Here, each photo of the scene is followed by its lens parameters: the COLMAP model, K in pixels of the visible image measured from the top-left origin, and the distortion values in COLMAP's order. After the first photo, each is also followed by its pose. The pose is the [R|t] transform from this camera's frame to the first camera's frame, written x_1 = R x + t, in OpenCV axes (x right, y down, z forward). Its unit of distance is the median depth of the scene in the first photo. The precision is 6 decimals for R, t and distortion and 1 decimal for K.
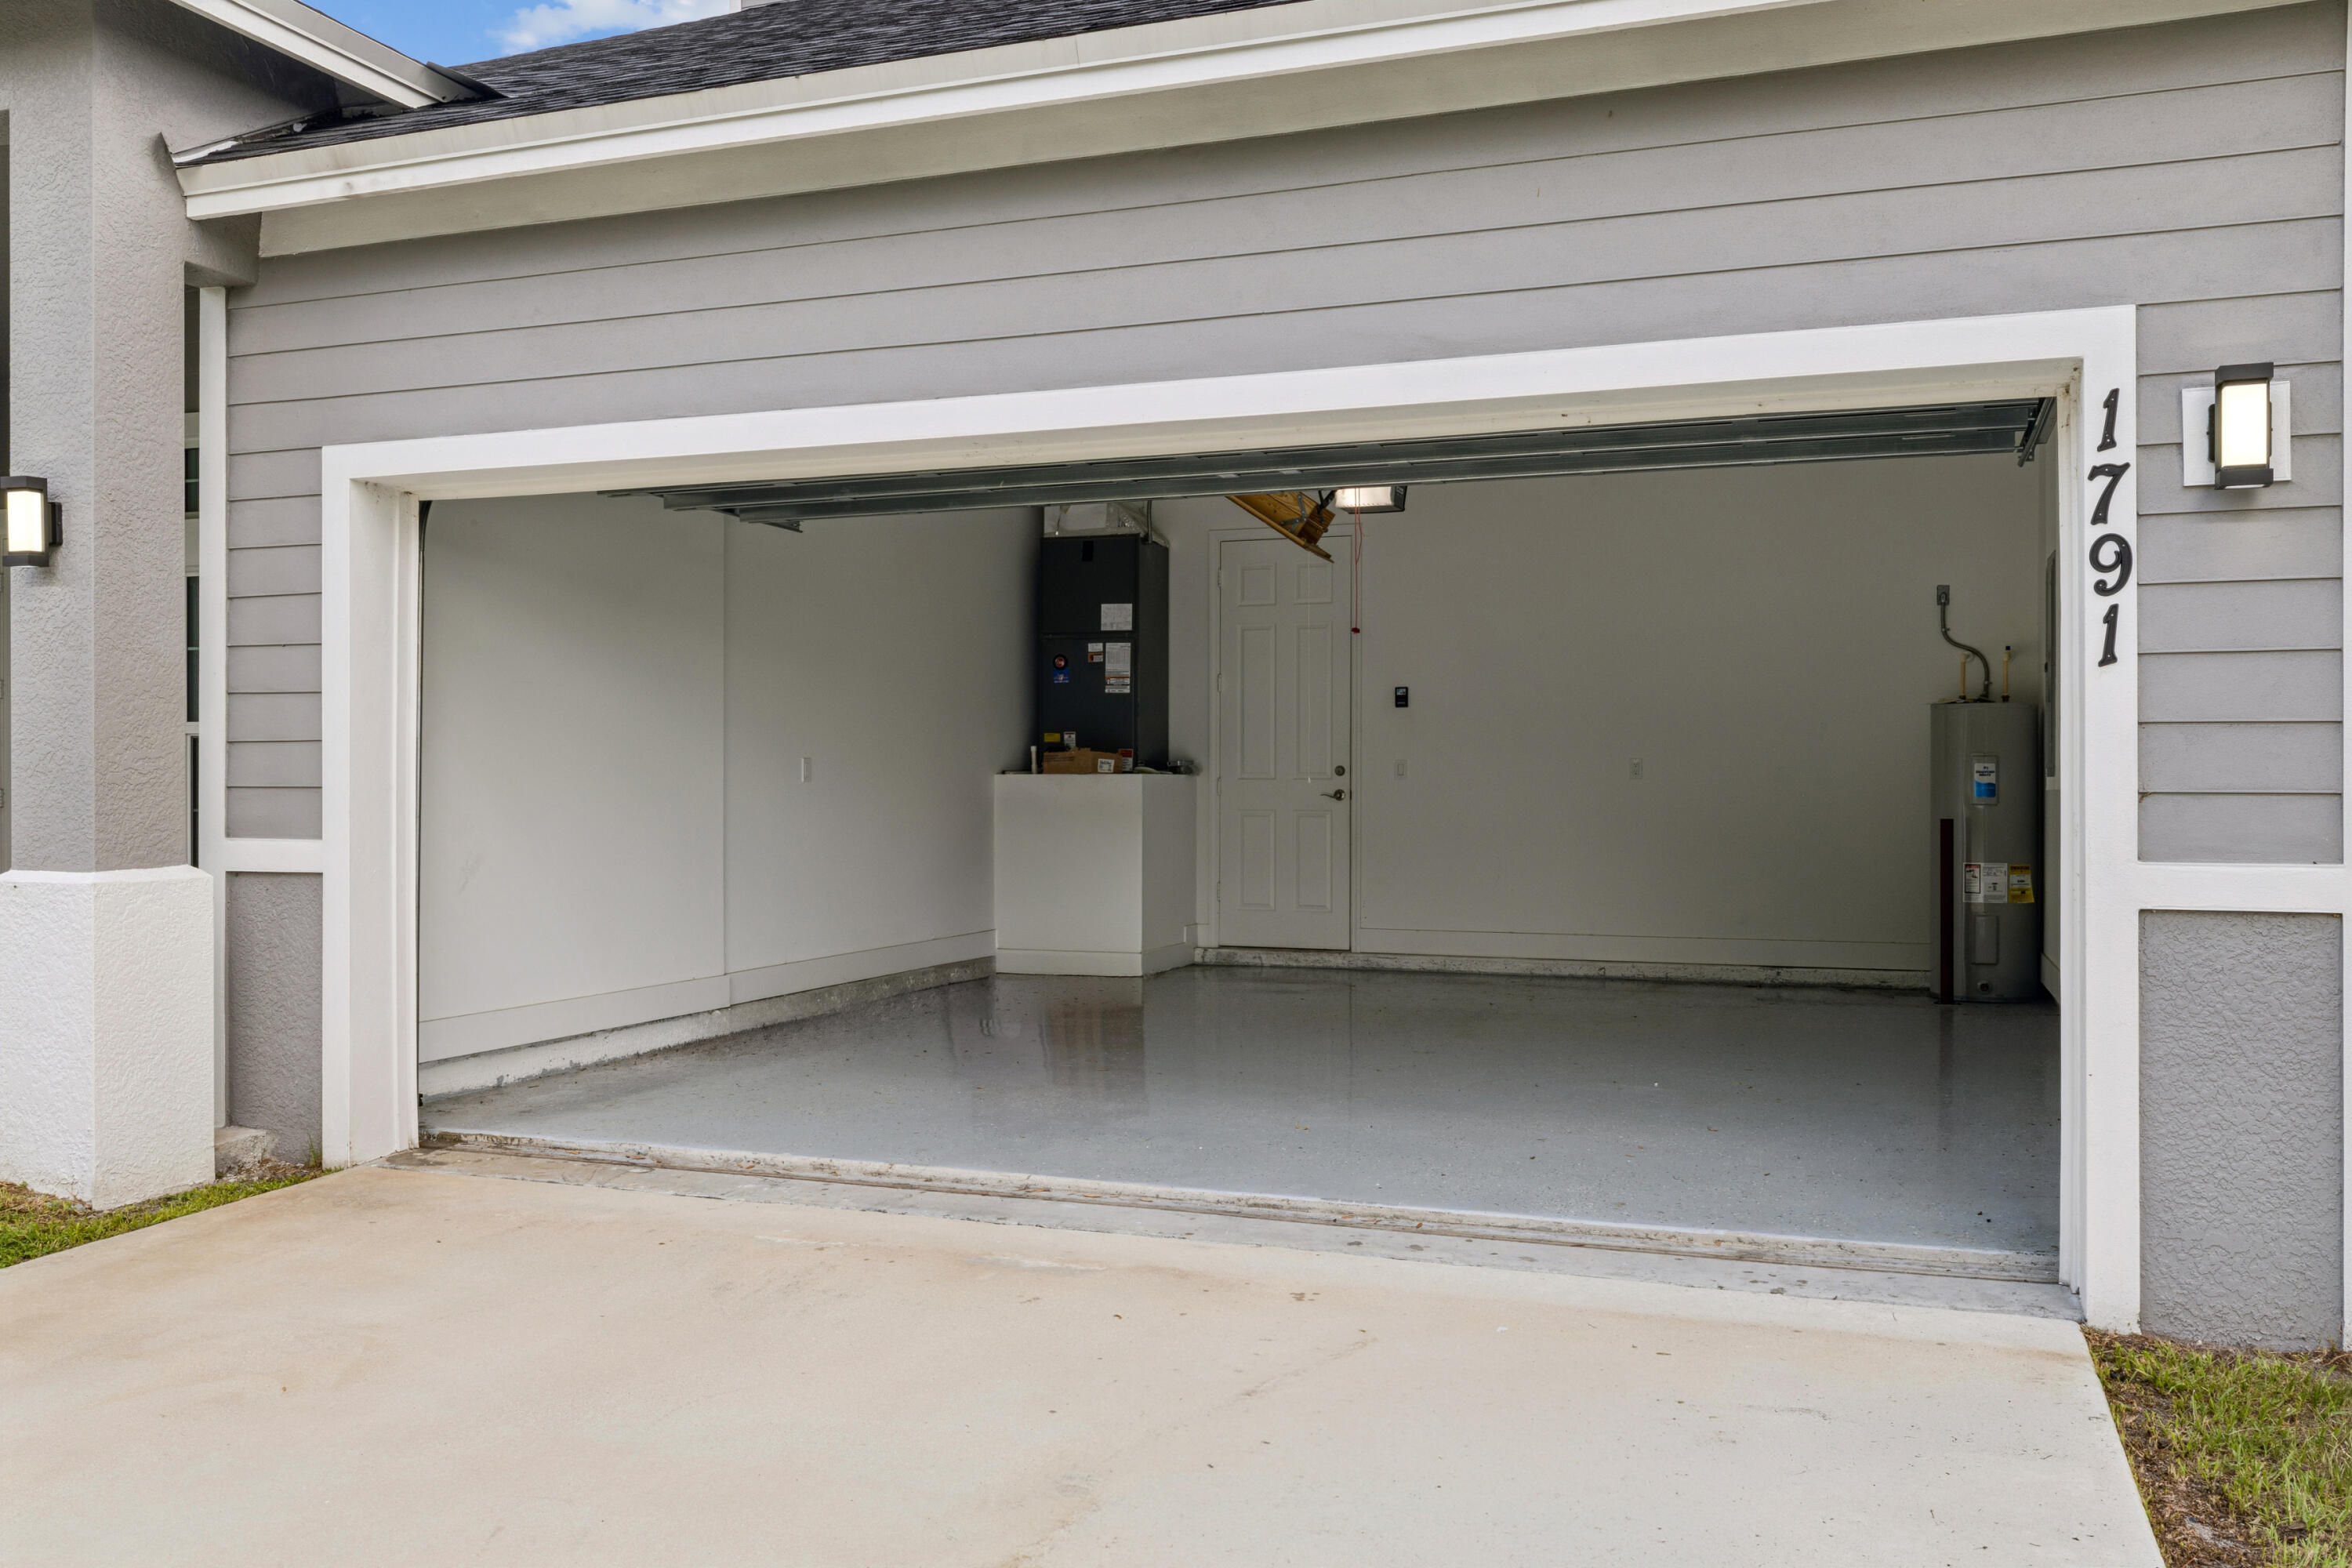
lens RADIAL K [[1937.4, 0, 1174.9], [0, 1937.4, 781.6], [0, 0, 1]] dist [0.025525, -0.008733]
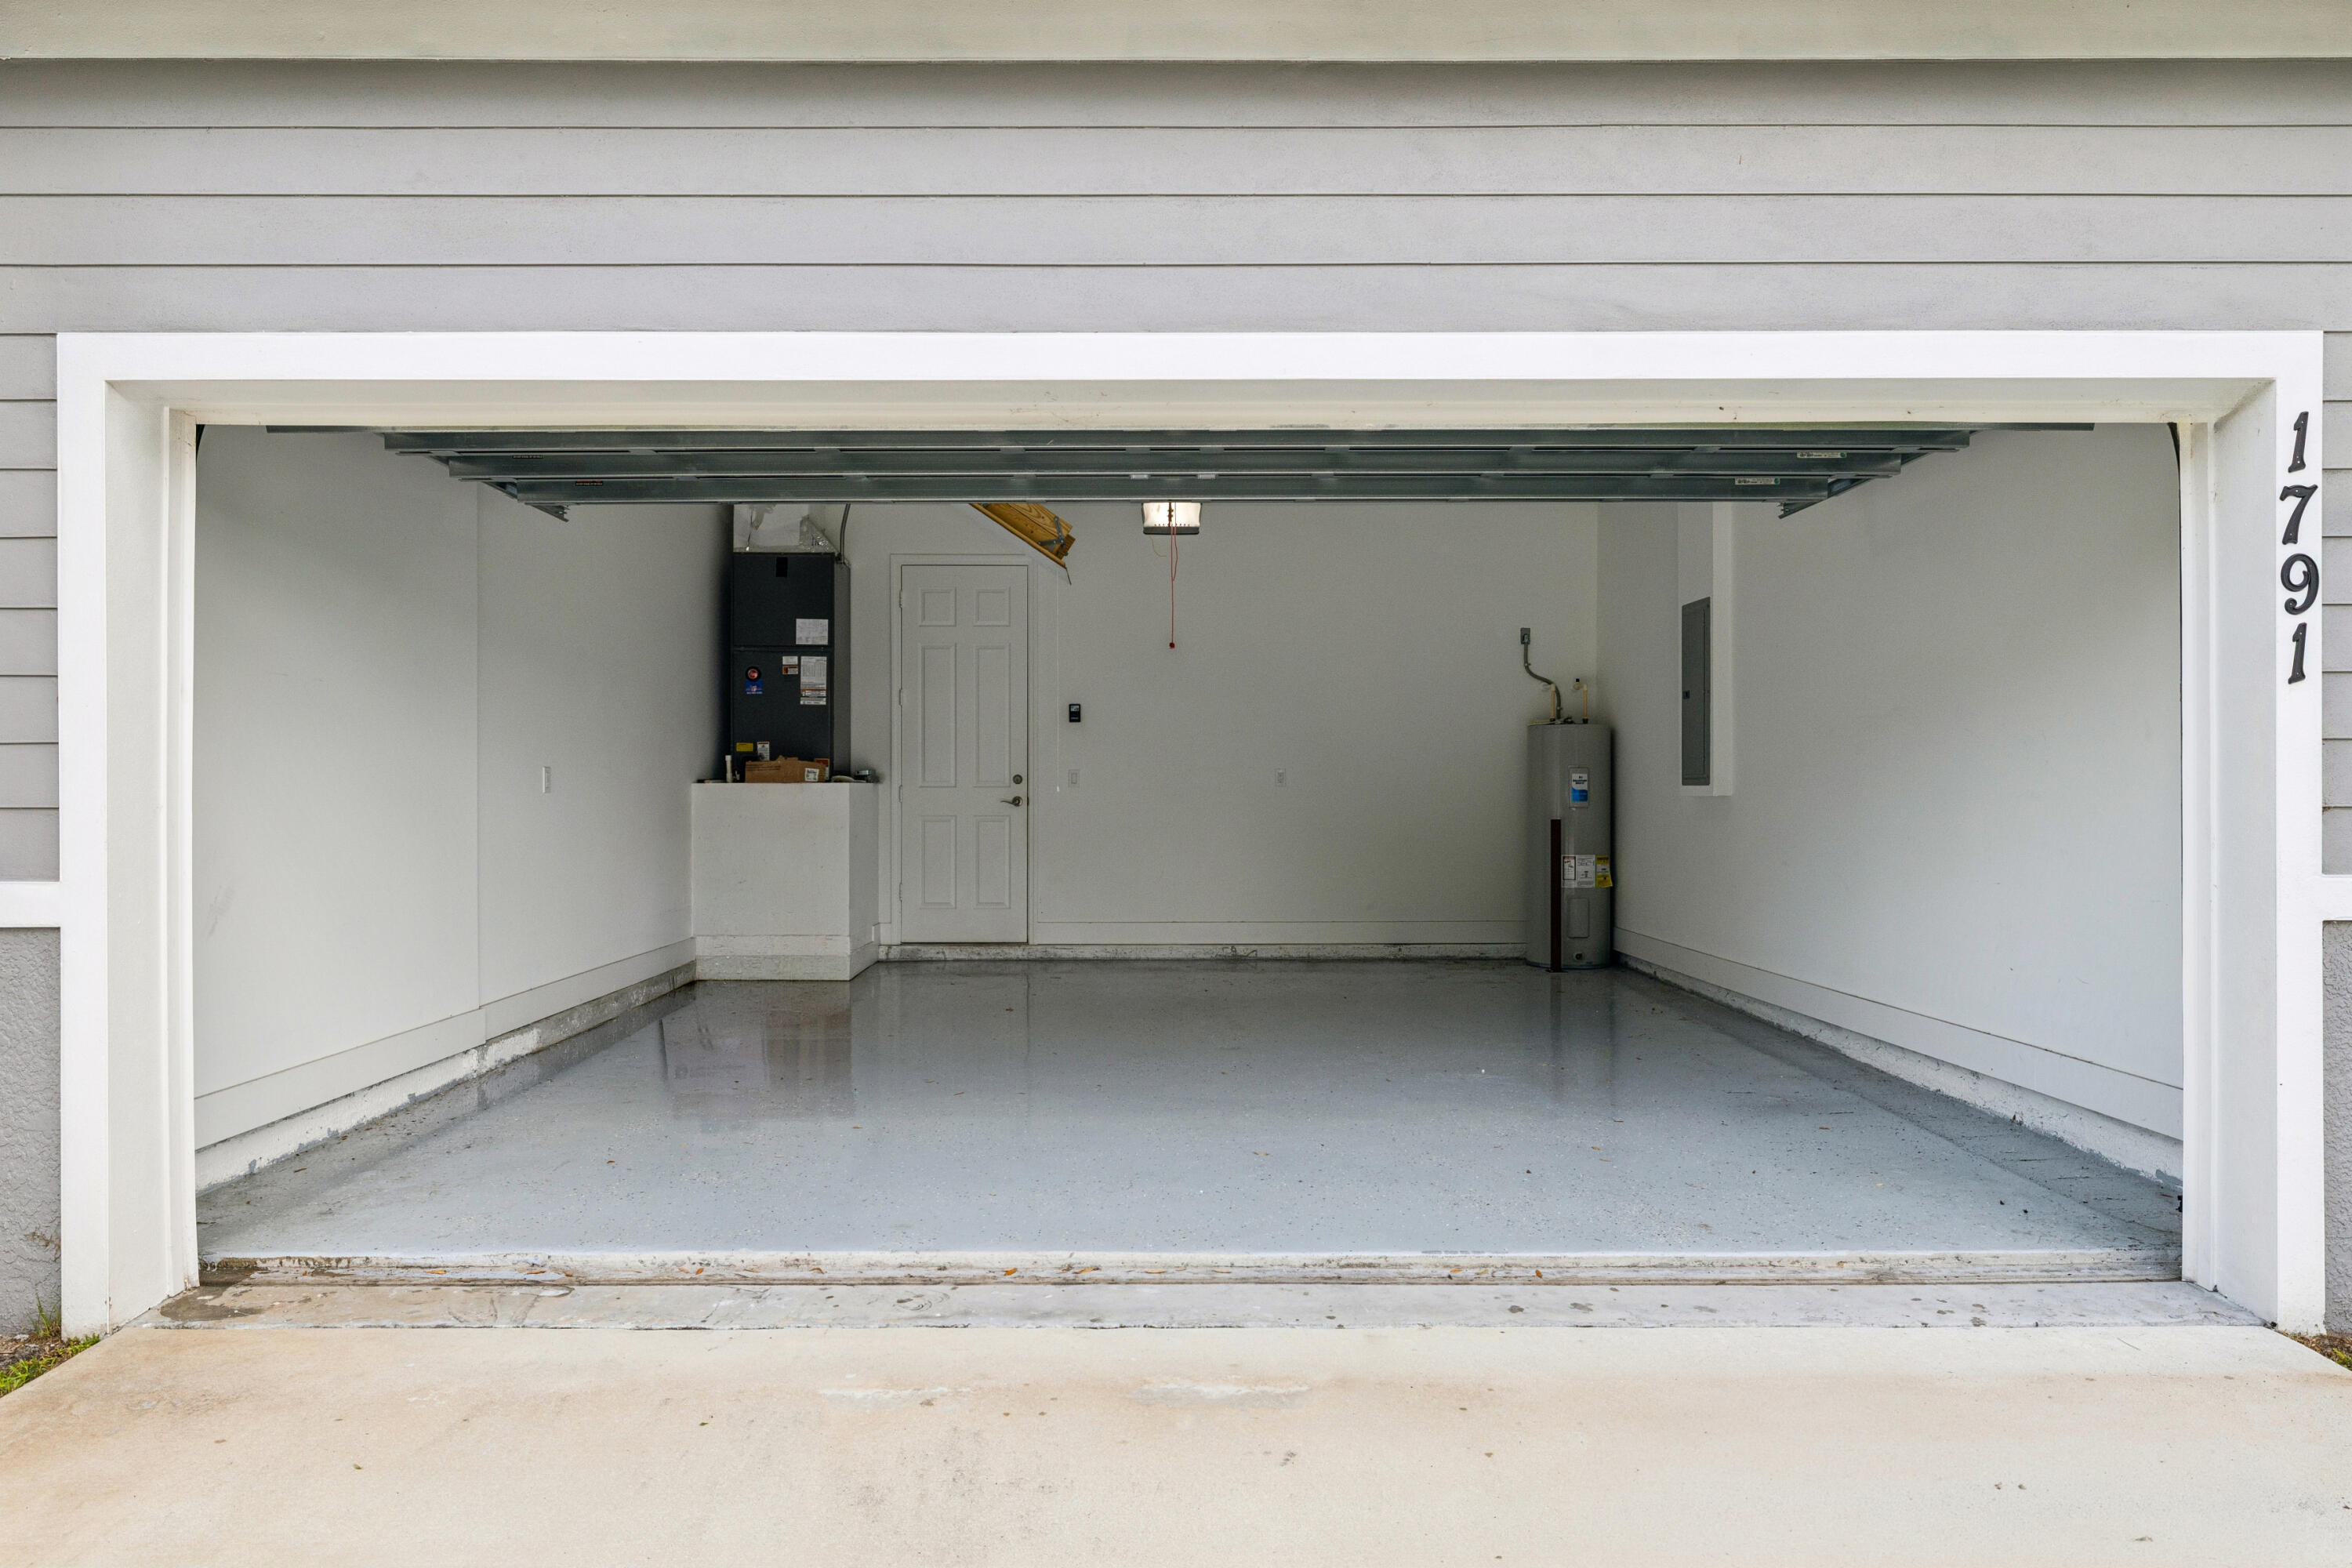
lens RADIAL K [[1497.4, 0, 1174.6], [0, 1497.4, 788.9], [0, 0, 1]] dist [0.008339, -0.000066]
pose [[0.935264, -0.002739, 0.353940, -0.244995], [0.001649, 0.999993, 0.003379, -0.005276], [-0.353947, -0.002576, 0.935262, 0.329160]]
